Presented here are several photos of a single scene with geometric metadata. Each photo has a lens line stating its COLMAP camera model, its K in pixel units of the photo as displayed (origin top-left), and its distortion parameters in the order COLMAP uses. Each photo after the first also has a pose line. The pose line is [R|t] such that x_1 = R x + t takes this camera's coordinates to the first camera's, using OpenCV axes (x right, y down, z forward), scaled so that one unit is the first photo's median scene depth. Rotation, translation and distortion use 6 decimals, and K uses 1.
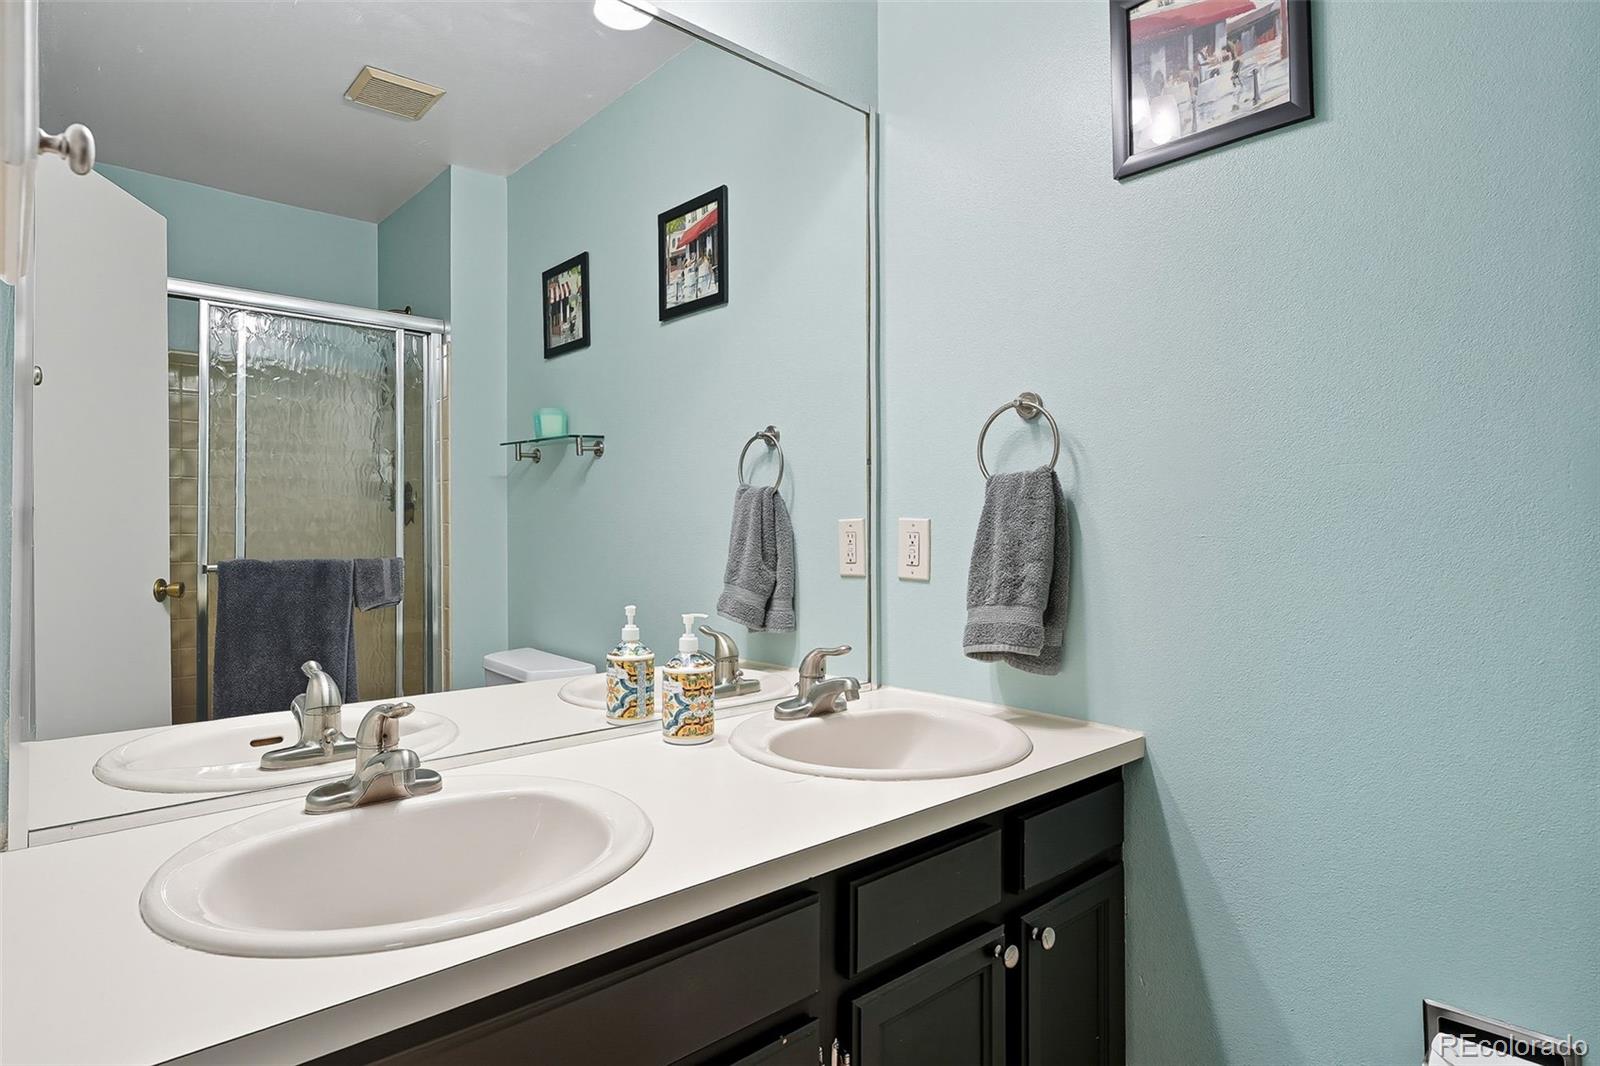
lens RADIAL K [[861.7, 0, 798.9], [0, 861.7, 525.4], [0, 0, 1]] dist [-0.021132, -0.000827]
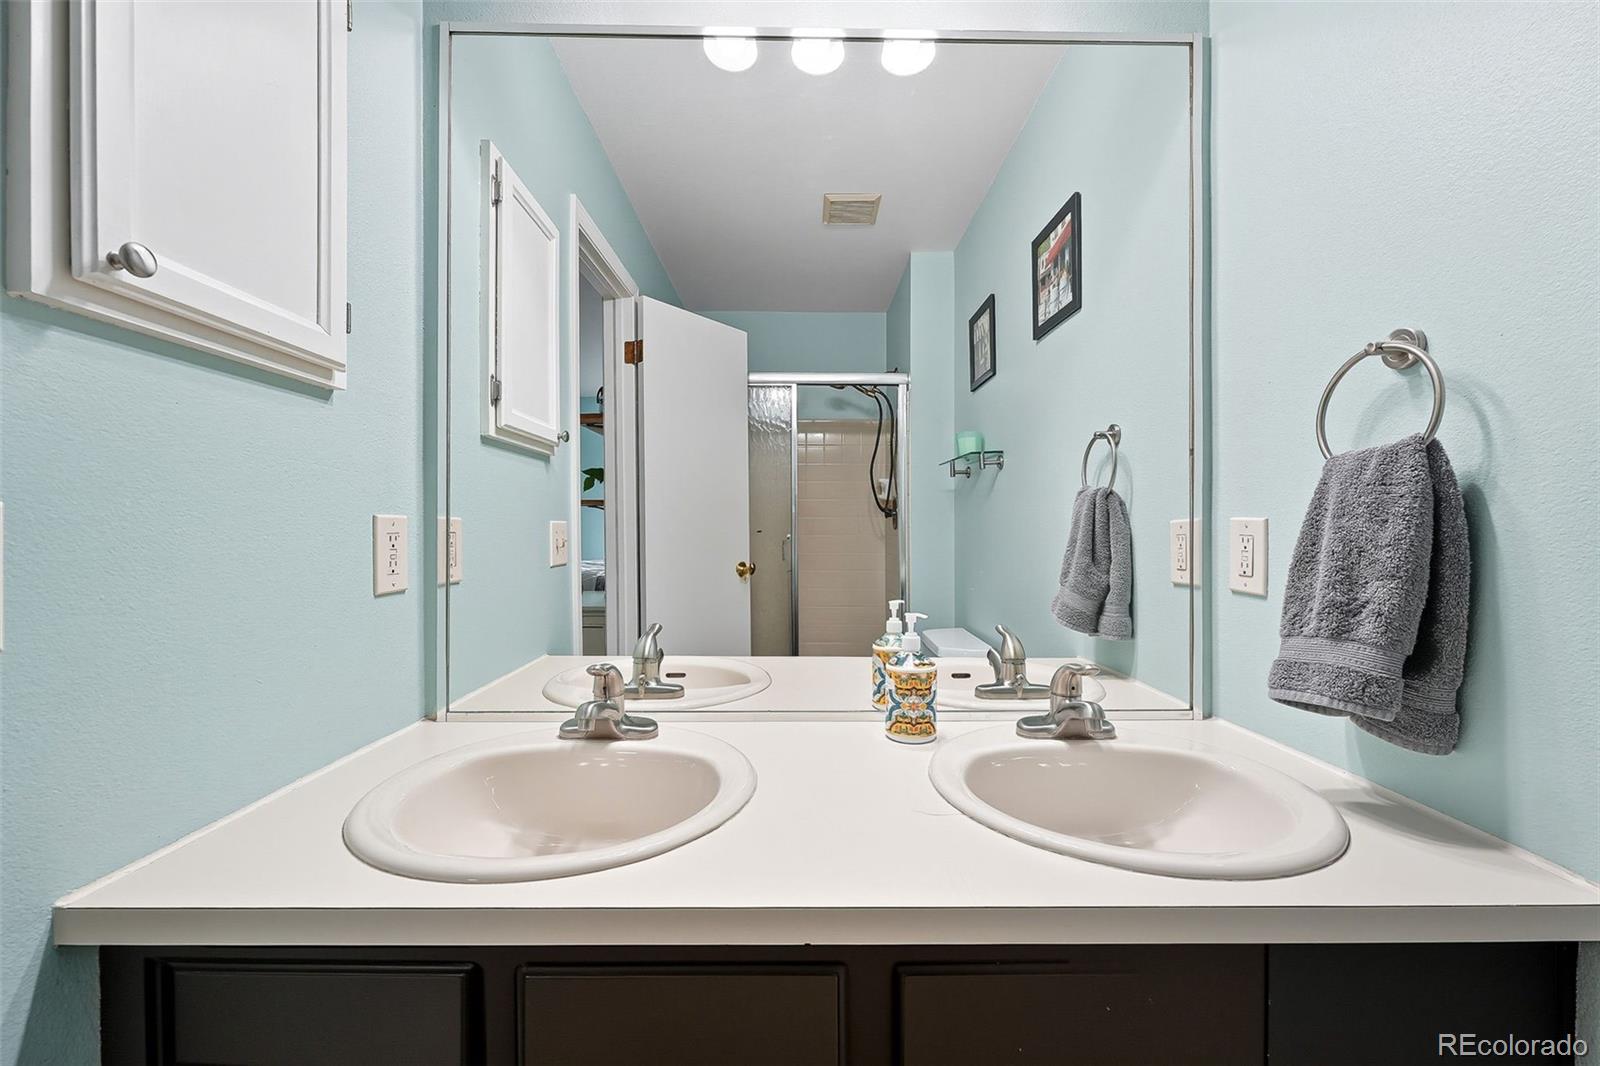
lens RADIAL K [[643.9, 0, 801.3], [0, 643.9, 532.7], [0, 0, 1]] dist [-0.006318, 0.000361]
pose [[0.748182, 0.003832, -0.663483, 0.223110], [-0.001175, 0.999989, 0.004451, 0.003673], [0.663493, -0.002550, 0.748178, 0.276140]]
